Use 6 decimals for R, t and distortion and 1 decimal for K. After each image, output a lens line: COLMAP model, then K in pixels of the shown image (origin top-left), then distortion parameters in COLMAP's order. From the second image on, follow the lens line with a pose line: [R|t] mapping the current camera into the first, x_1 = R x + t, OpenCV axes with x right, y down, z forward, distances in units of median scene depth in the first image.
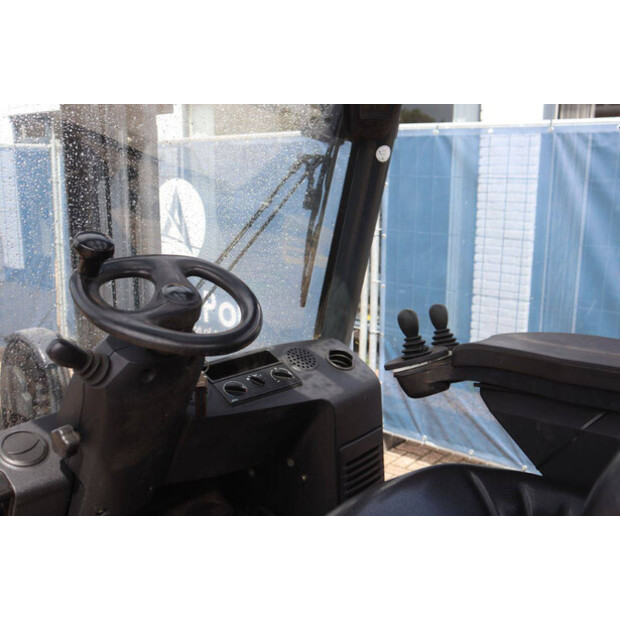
lens RADIAL K [[642.9, 0, 310.0], [0, 642.9, 311.5], [0, 0, 1]] dist [-0.049661, 0.000000]
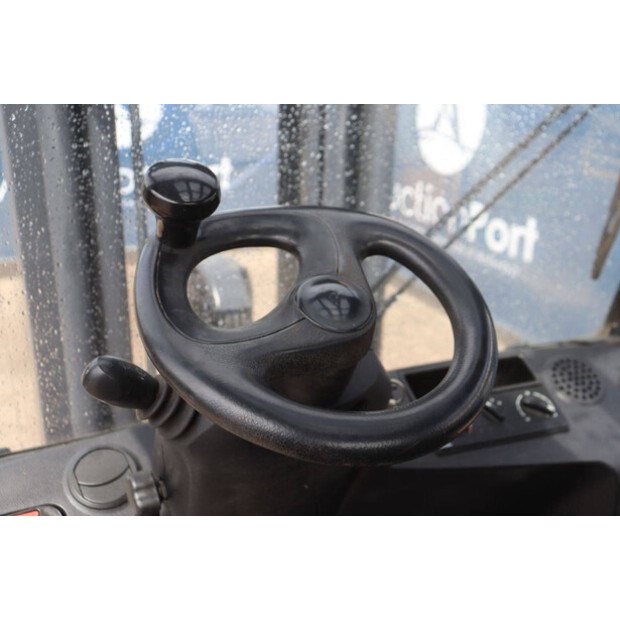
lens RADIAL K [[684.6, 0, 314.7], [0, 684.6, 305.1], [0, 0, 1]] dist [0.011548, 0.000000]
pose [[0.913966, 0.163264, -0.371498, -0.010188], [-0.110769, 0.981101, 0.158651, -0.072933], [0.390379, -0.103851, 0.914778, 0.341155]]
